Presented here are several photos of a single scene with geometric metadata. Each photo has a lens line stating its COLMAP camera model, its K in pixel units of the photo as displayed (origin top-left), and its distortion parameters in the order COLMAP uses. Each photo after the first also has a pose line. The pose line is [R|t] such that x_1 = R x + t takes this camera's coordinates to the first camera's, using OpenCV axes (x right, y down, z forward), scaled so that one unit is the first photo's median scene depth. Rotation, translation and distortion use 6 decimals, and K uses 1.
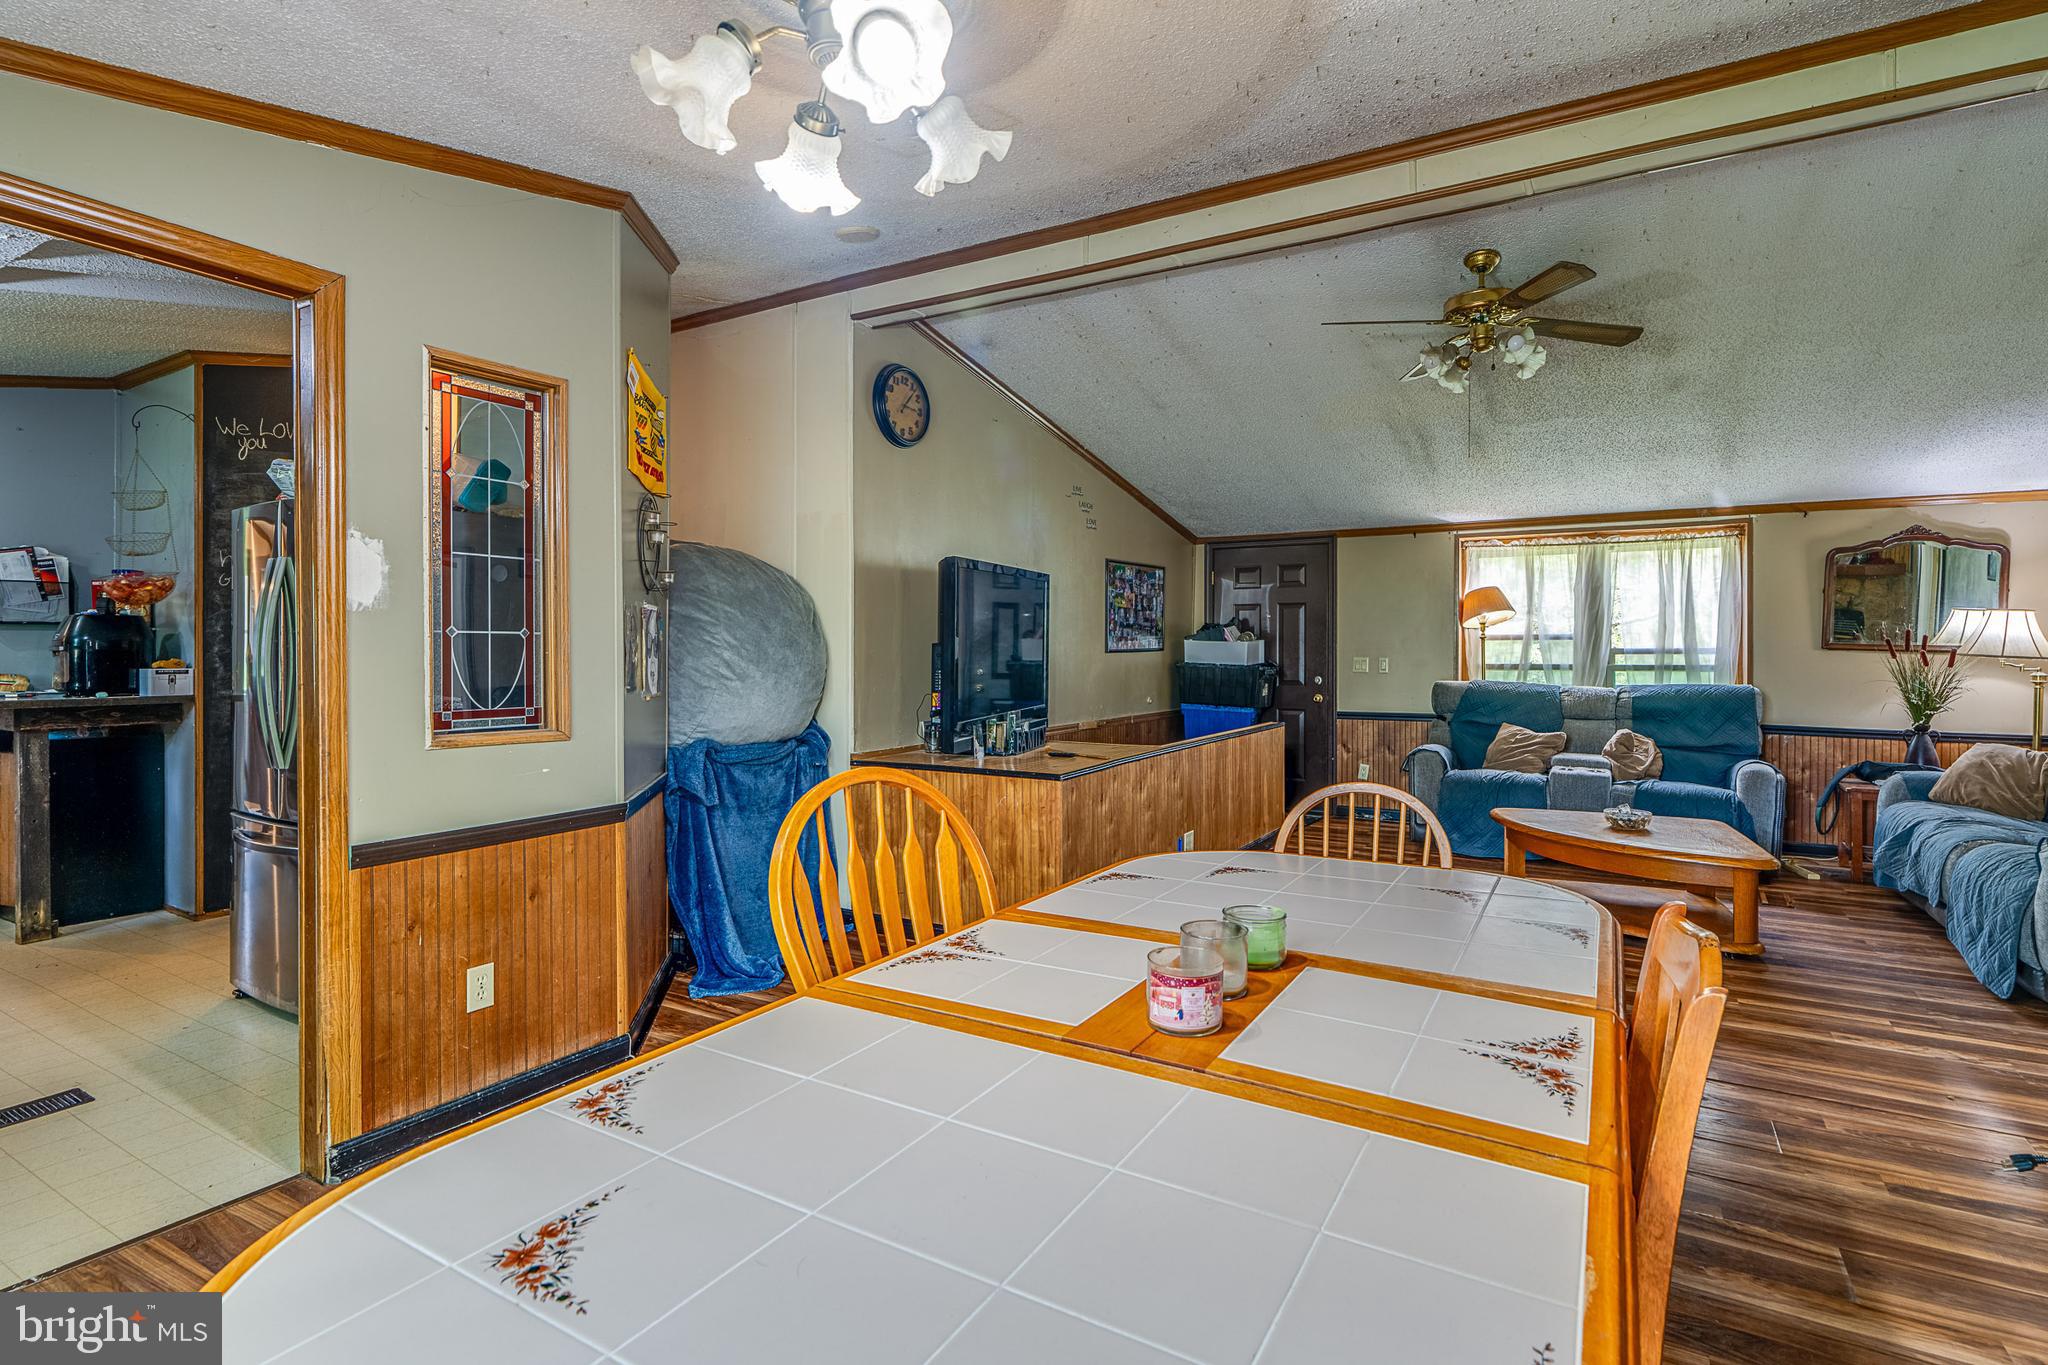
lens RADIAL K [[967.0, 0, 1079.9], [0, 967.0, 656.3], [0, 0, 1]] dist [-0.000159, -0.000545]
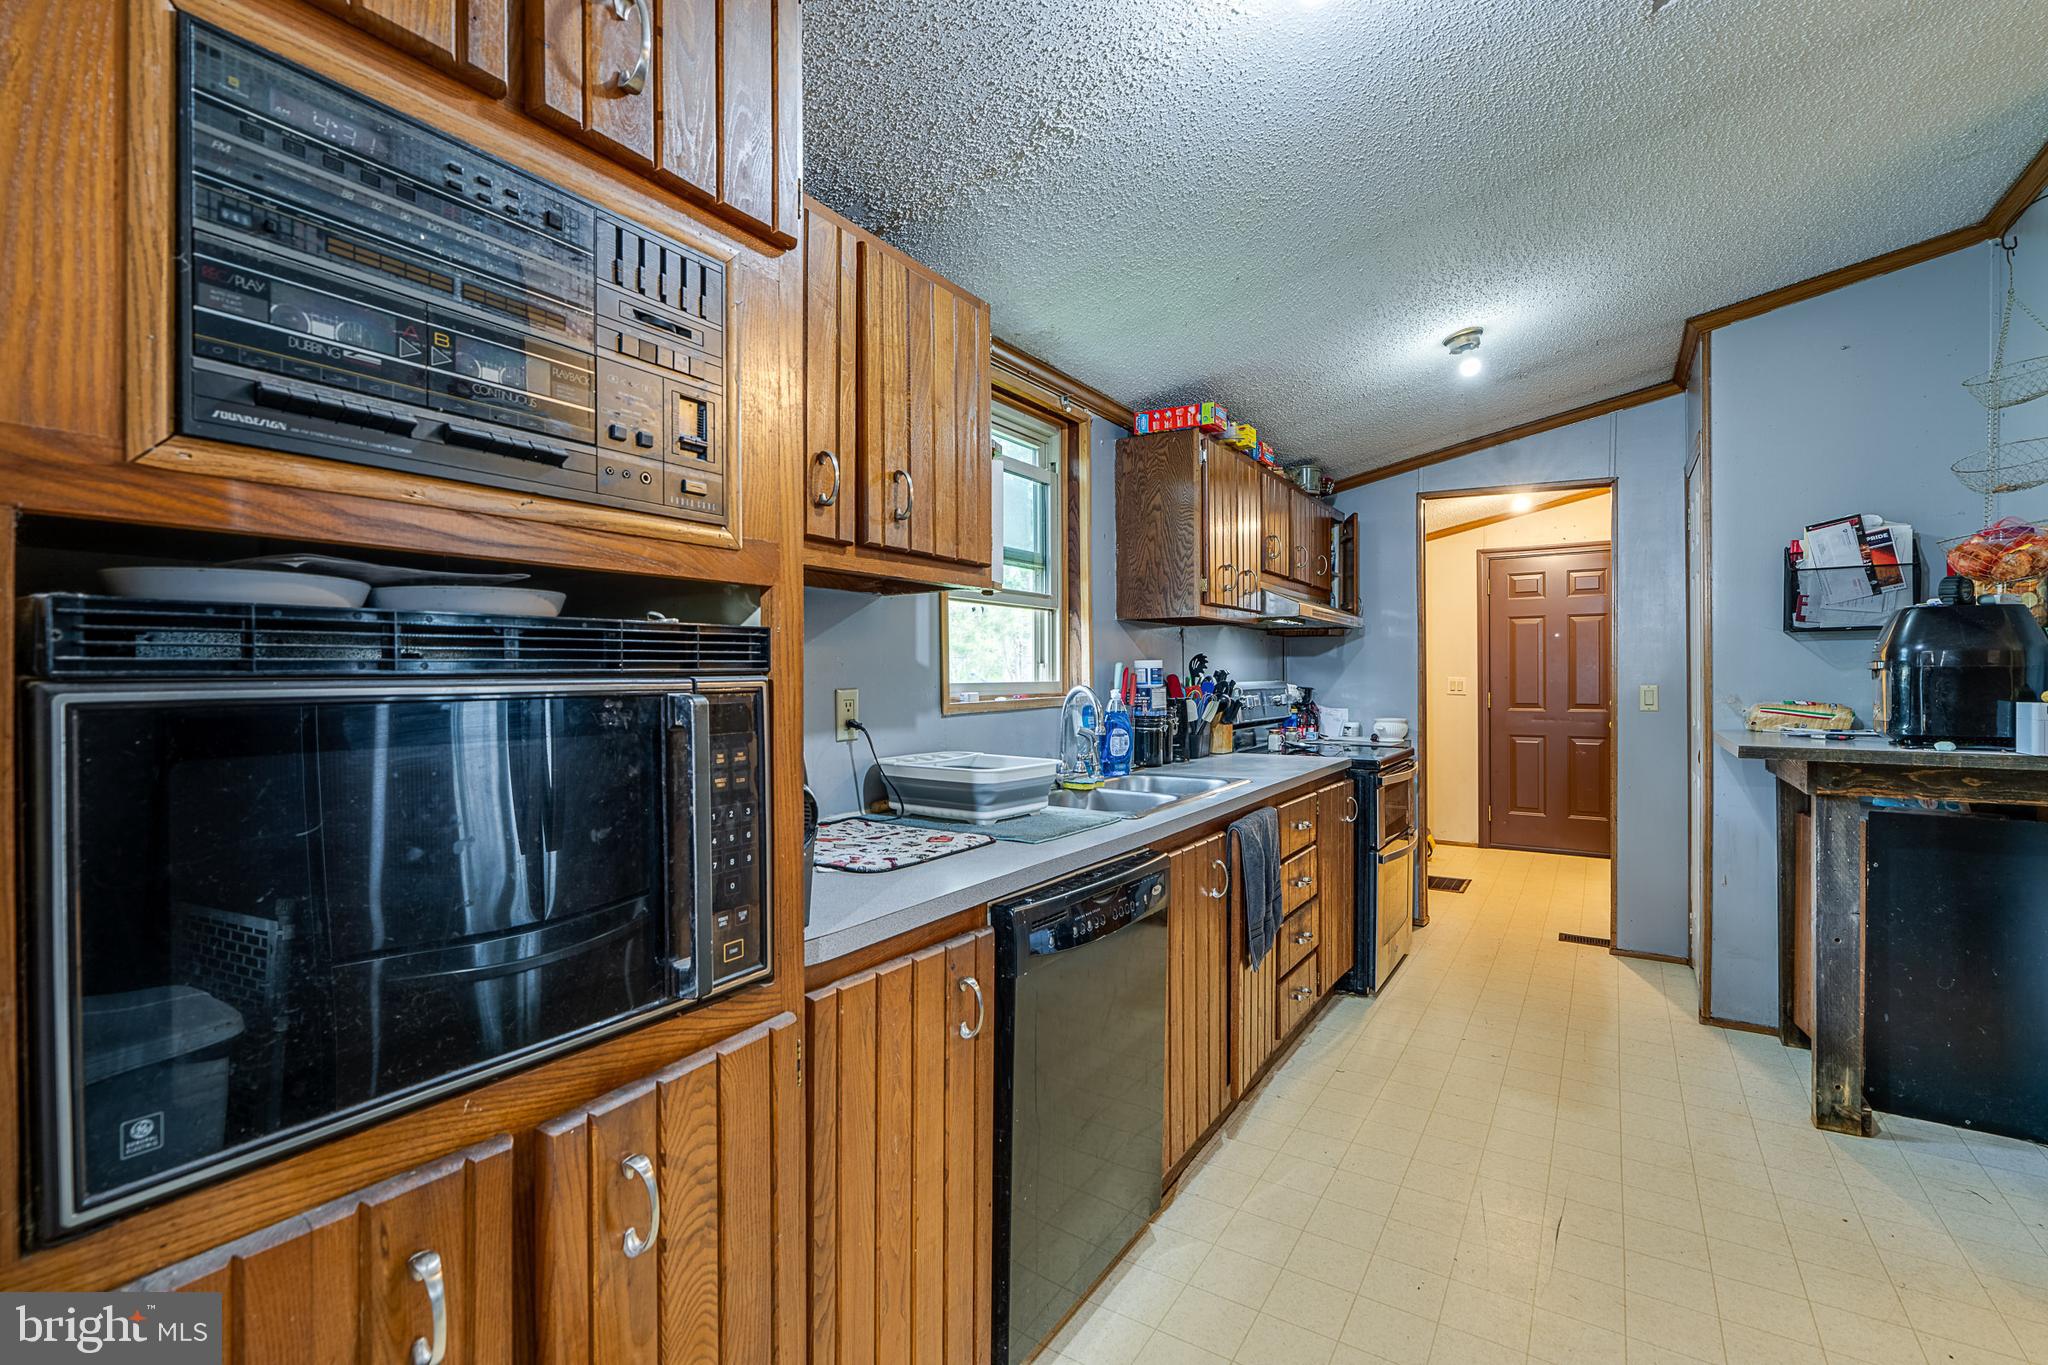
lens RADIAL K [[920.4, 0, 1016.5], [0, 920.4, 681.7], [0, 0, 1]] dist [-0.004189, 0.000176]
pose [[-0.063511, 0.006545, -0.997960, -0.320663], [-0.001856, 0.999976, 0.006677, -0.000487], [0.997979, 0.002276, -0.063498, 0.356390]]
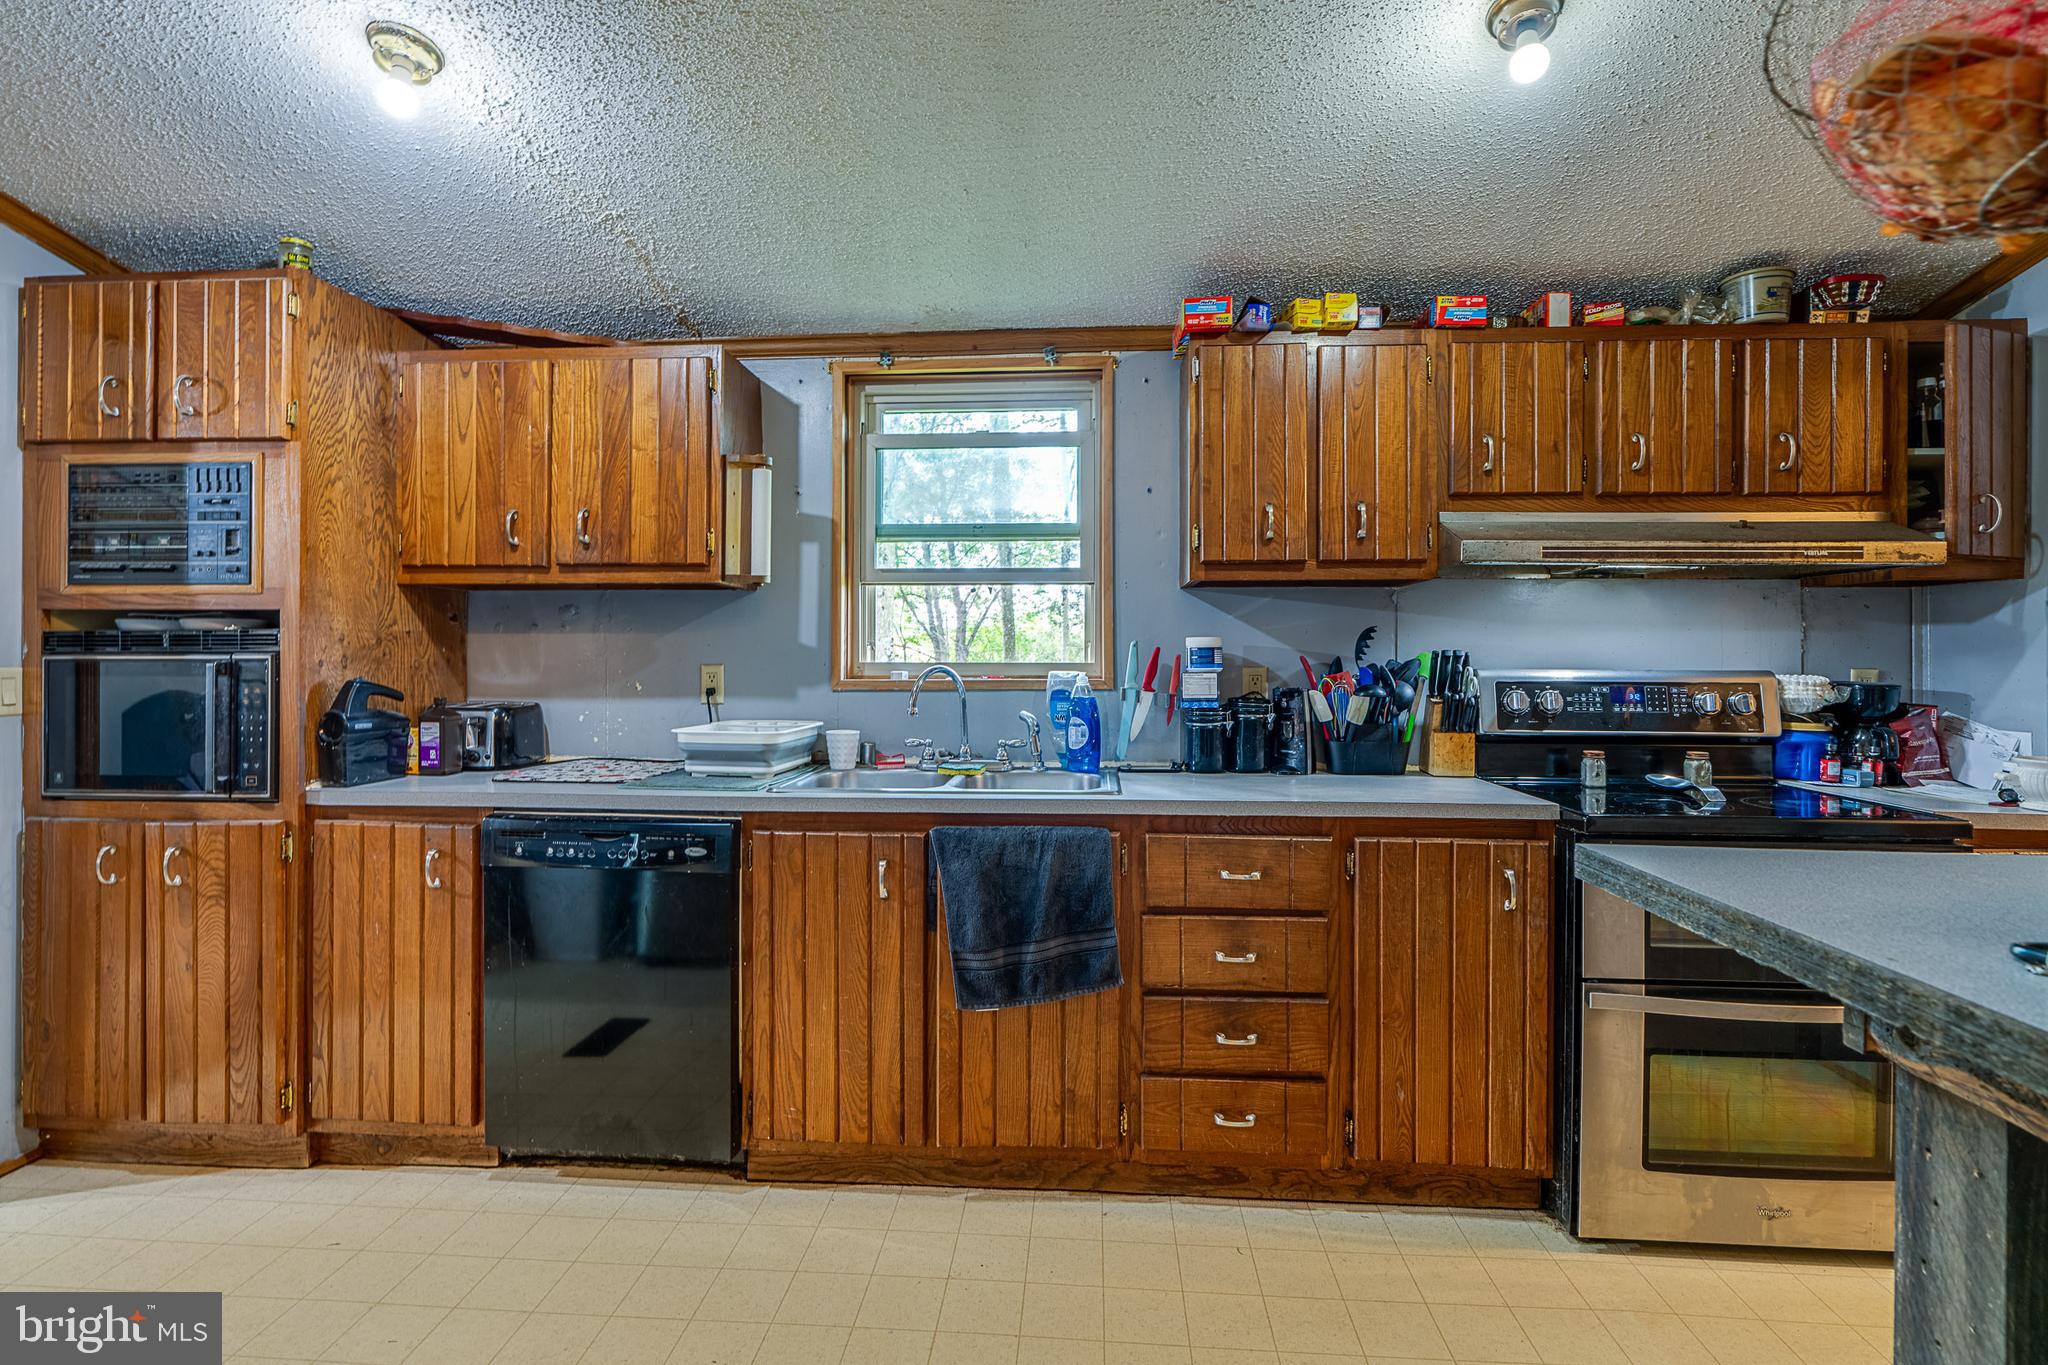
lens RADIAL K [[934.0, 0, 1027.7], [0, 934.0, 658.1], [0, 0, 1]] dist [-0.001934, 0.000010]
pose [[-0.909860, -0.002796, -0.414907, -0.617411], [-0.006833, 0.999943, 0.008246, -0.003359], [0.414860, 0.010338, -0.909827, 0.763185]]
